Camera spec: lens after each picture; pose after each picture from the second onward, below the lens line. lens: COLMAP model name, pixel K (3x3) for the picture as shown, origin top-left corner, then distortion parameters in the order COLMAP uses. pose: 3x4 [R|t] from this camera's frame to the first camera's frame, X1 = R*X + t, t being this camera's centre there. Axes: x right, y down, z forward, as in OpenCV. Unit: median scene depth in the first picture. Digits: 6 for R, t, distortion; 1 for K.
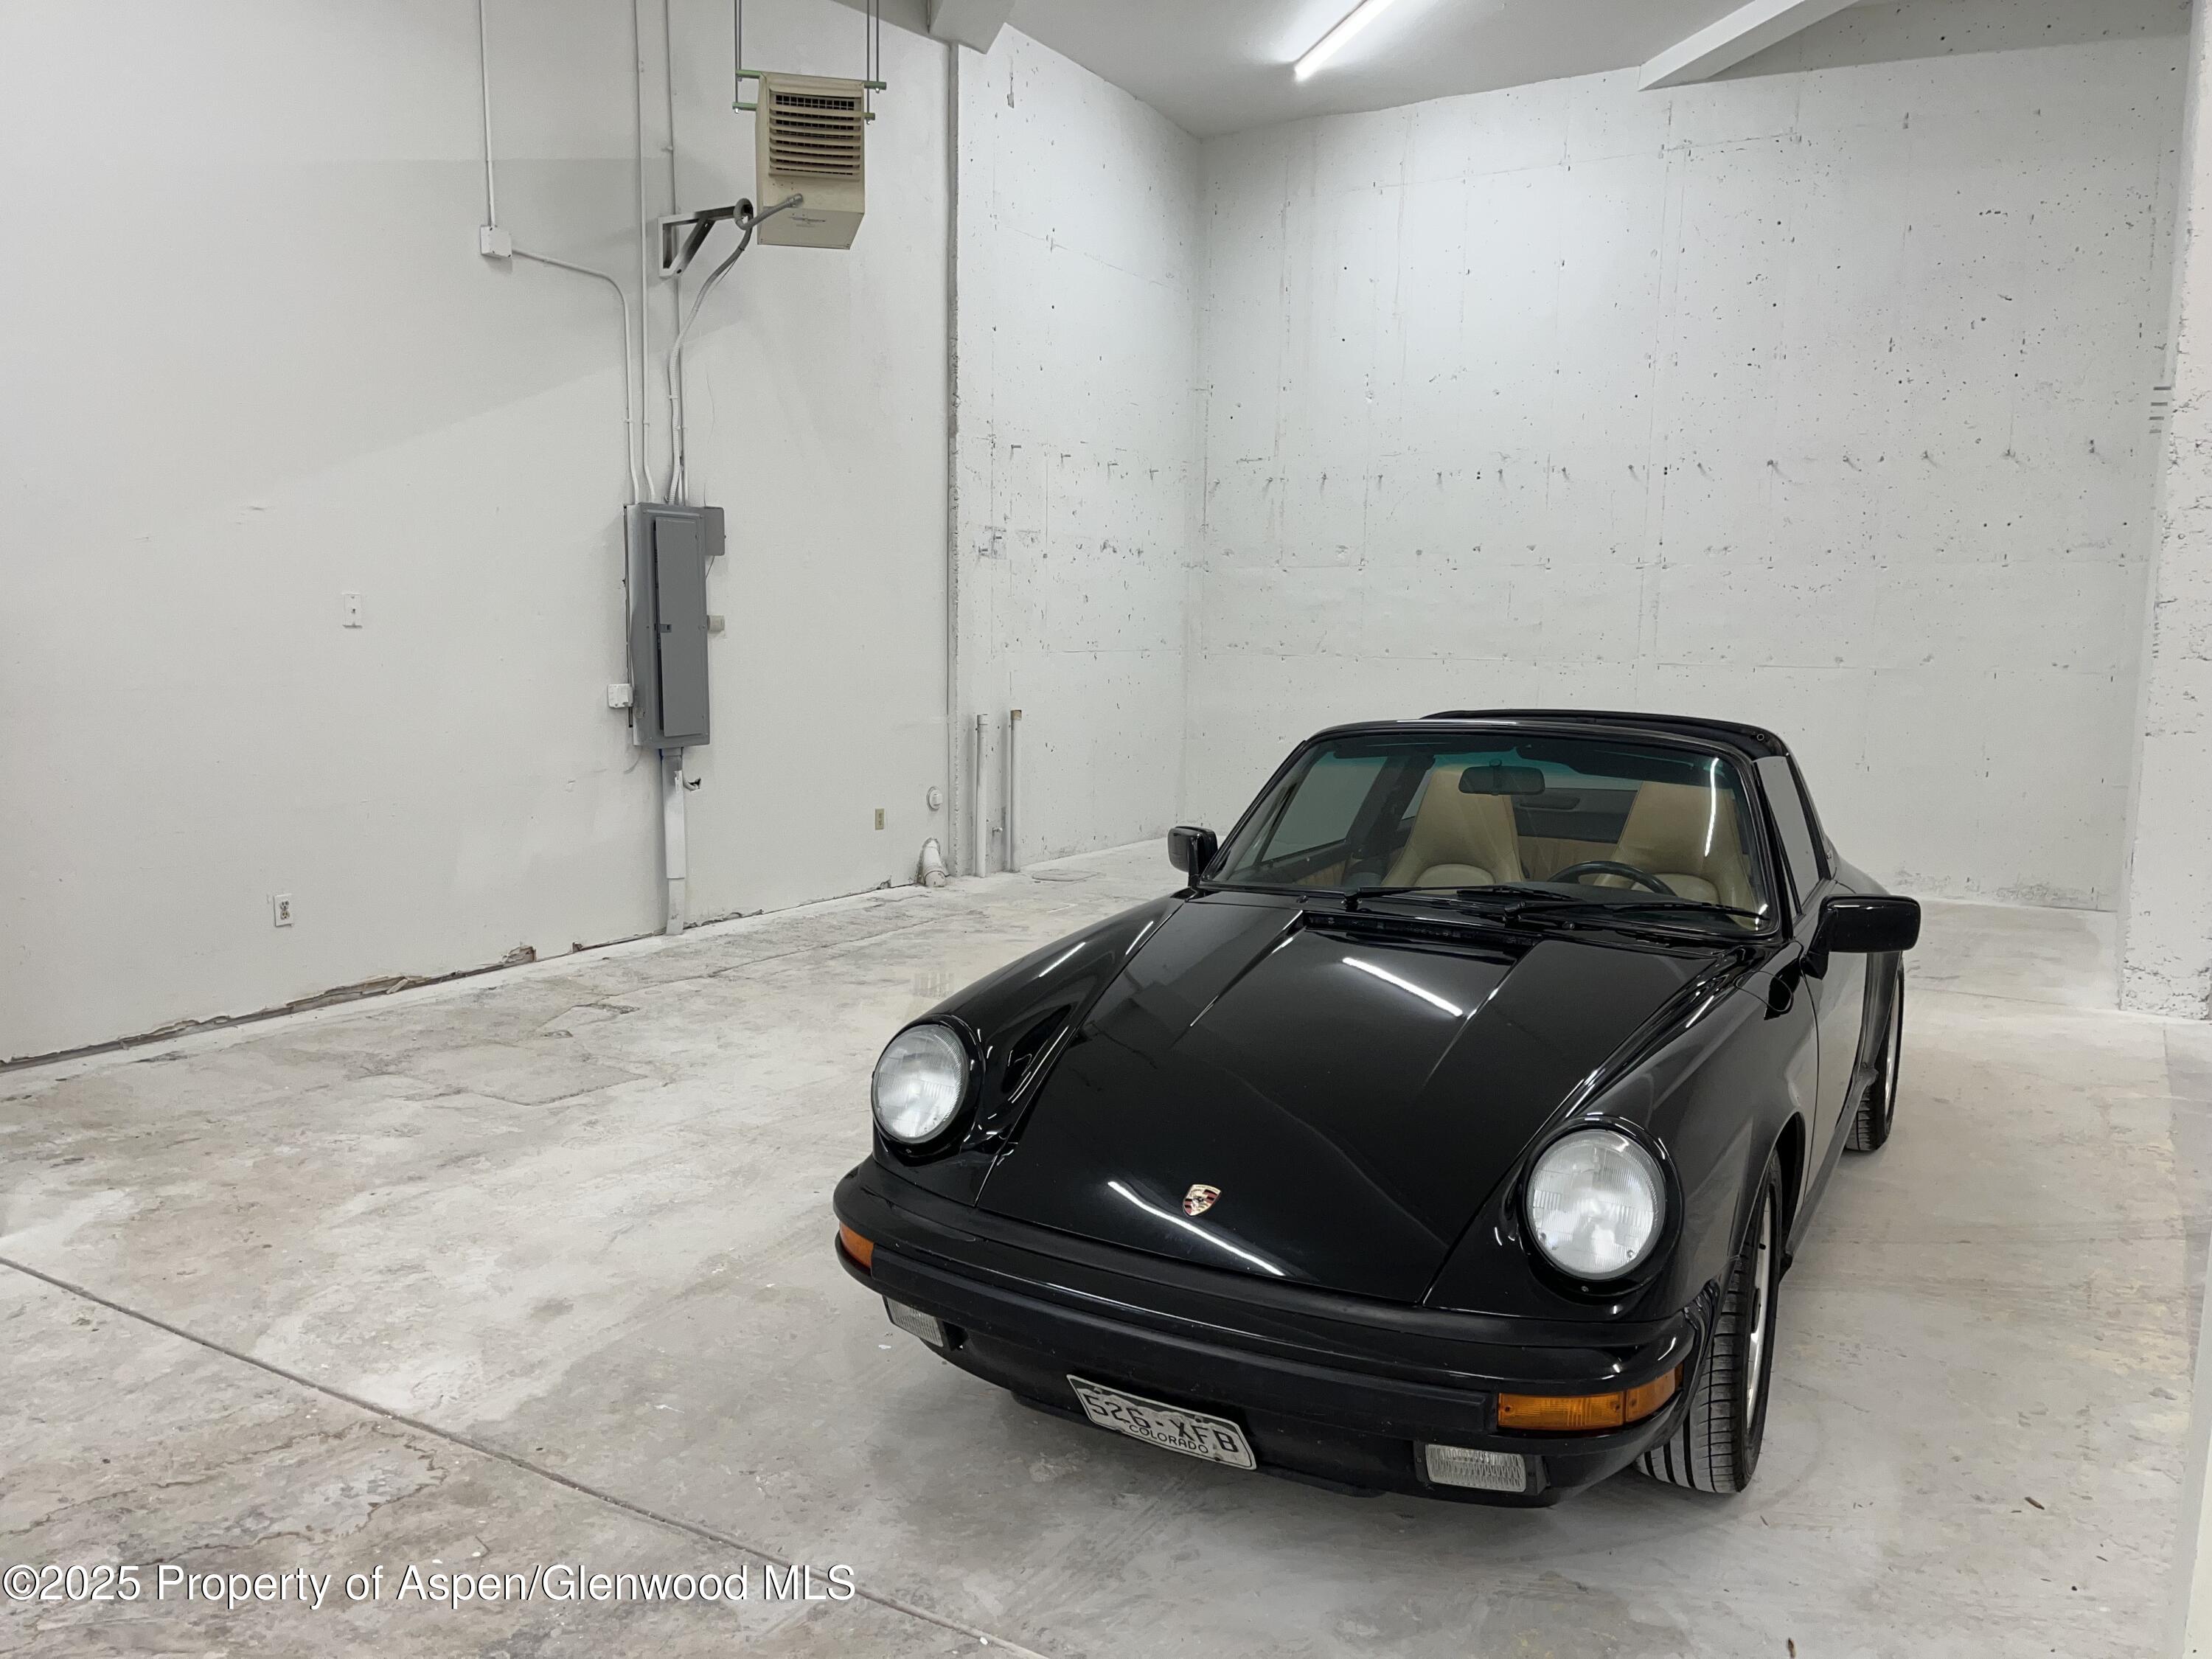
lens RADIAL K [[1674.9, 0, 1098.1], [0, 1674.9, 833.7], [0, 0, 1]] dist [0.068155, -0.092484]
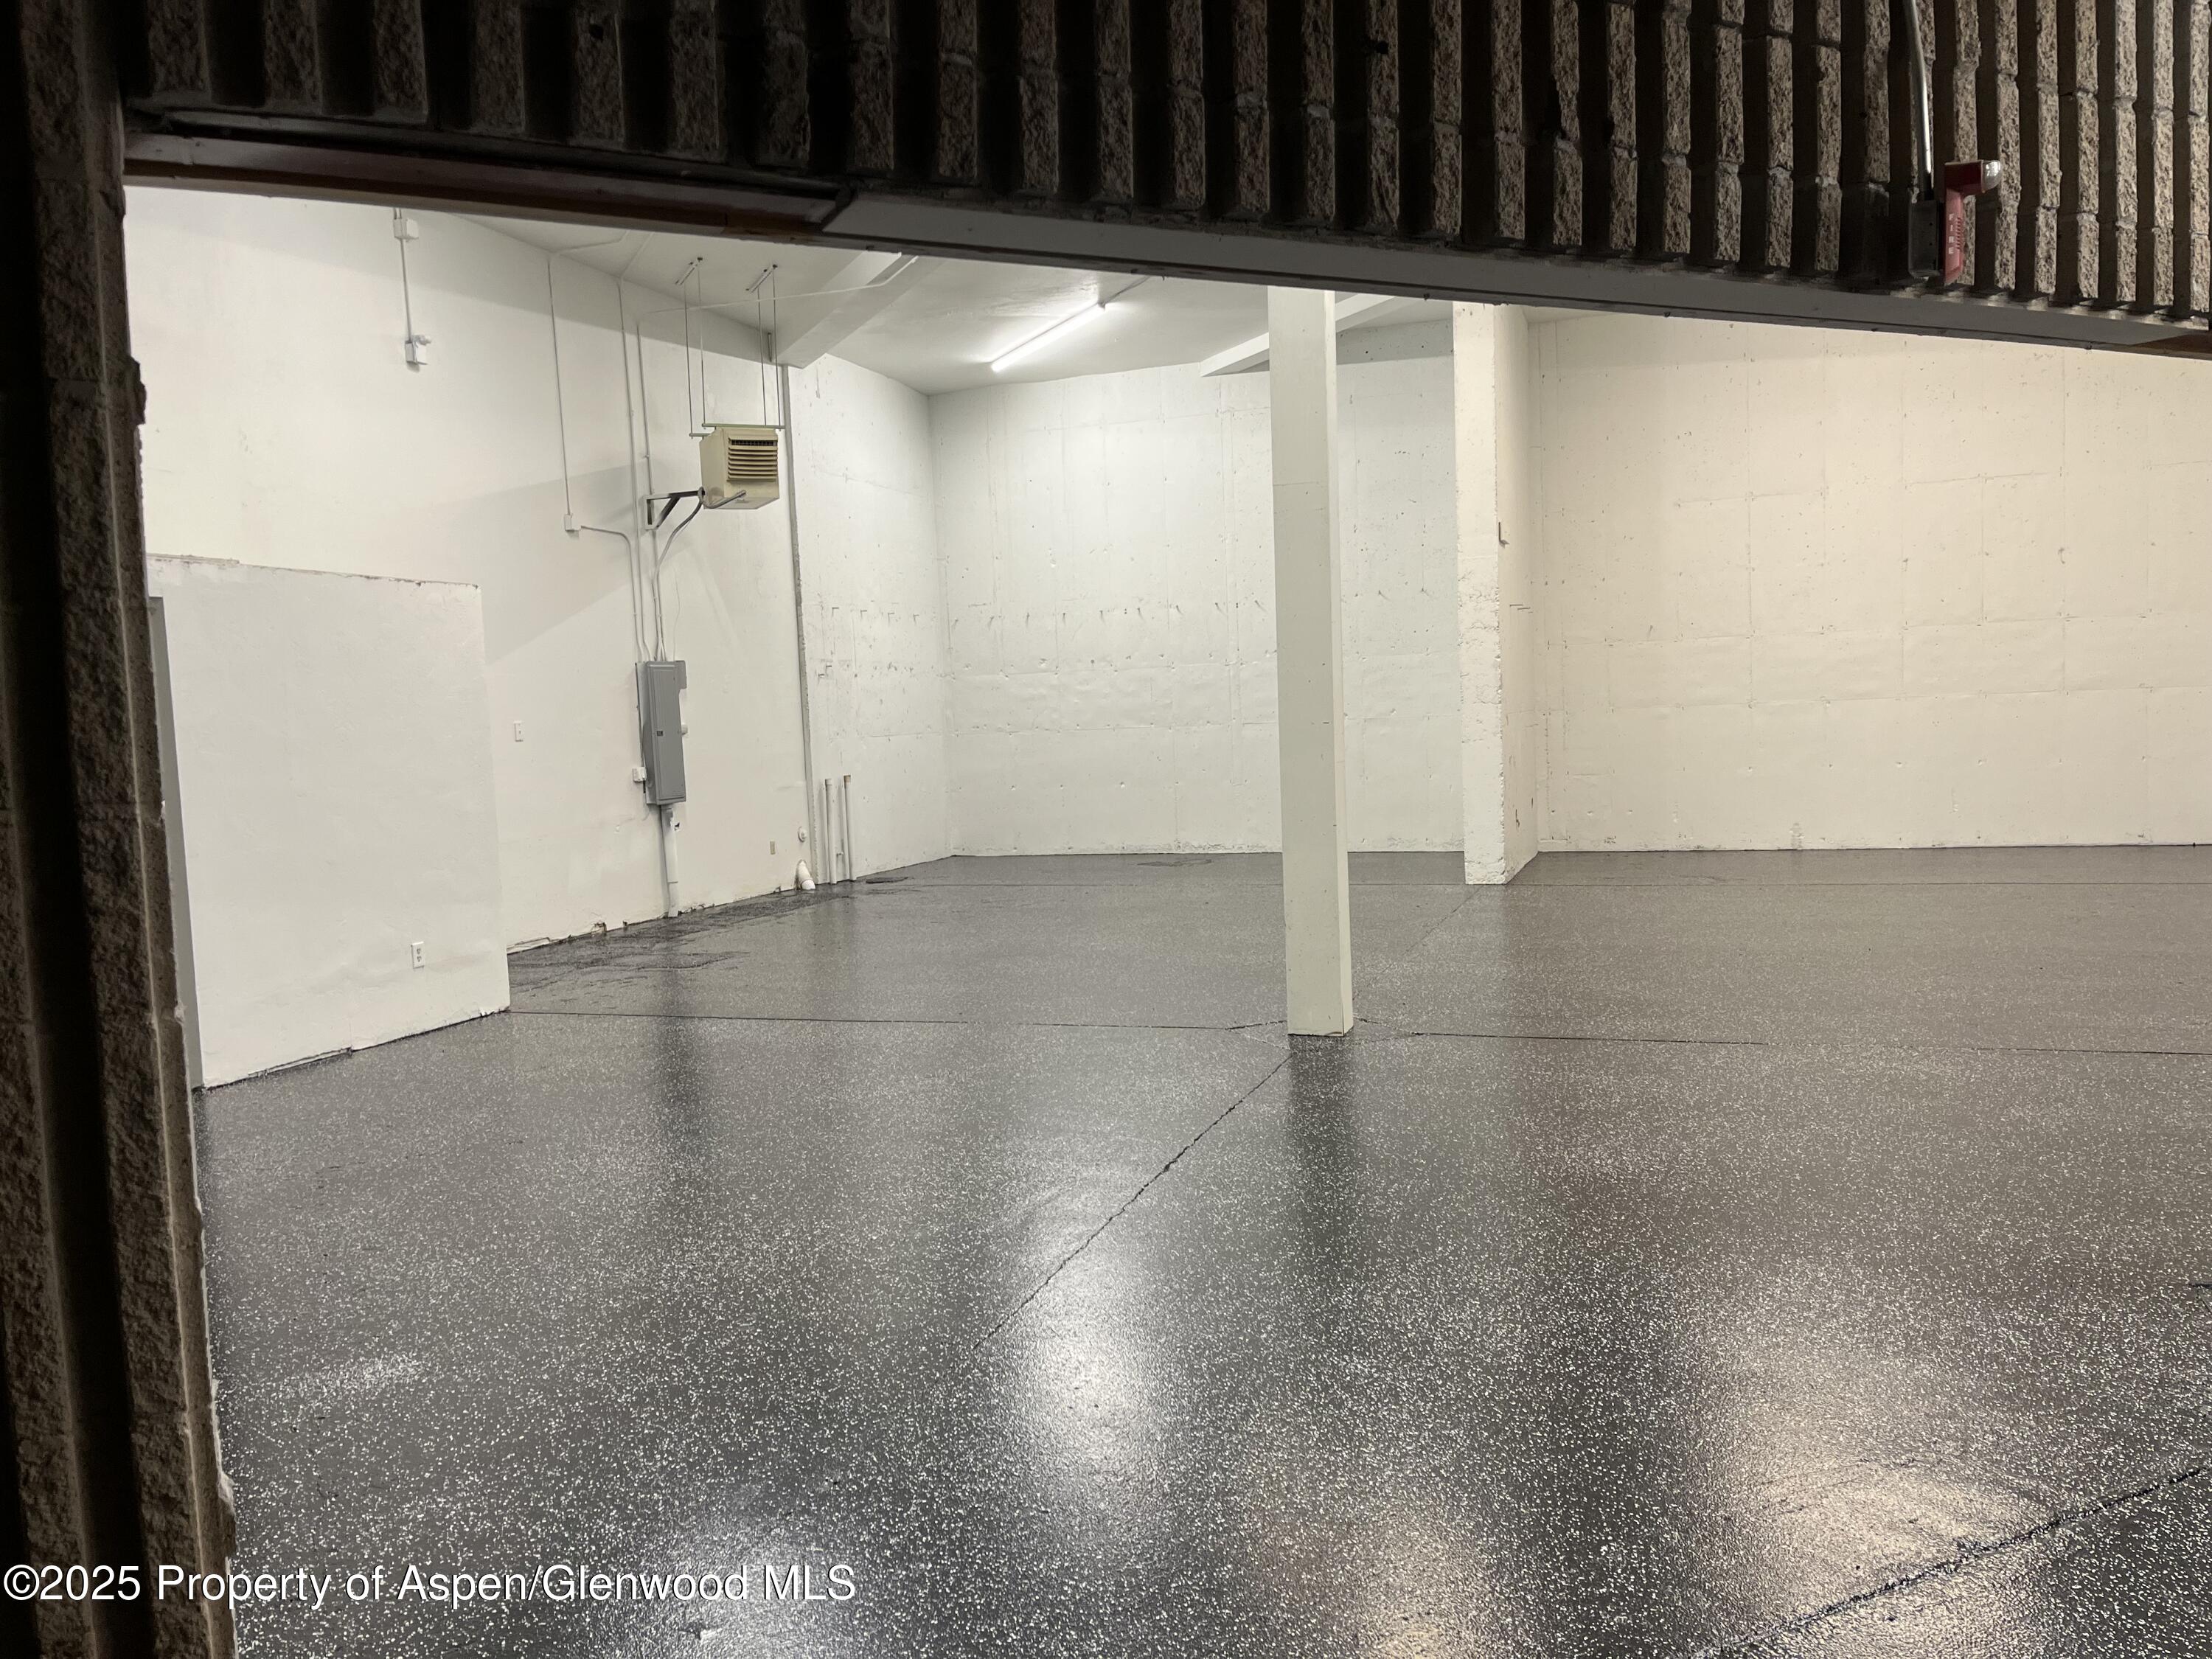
lens RADIAL K [[1660.0, 0, 1103.8], [0, 1660.0, 844.2], [0, 0, 1]] dist [0.070457, -0.133915]
pose [[0.979261, -0.071544, 0.189550, -0.154002], [0.080405, 0.995981, -0.039464, 0.094476], [-0.185965, 0.053886, 0.981078, -0.751070]]
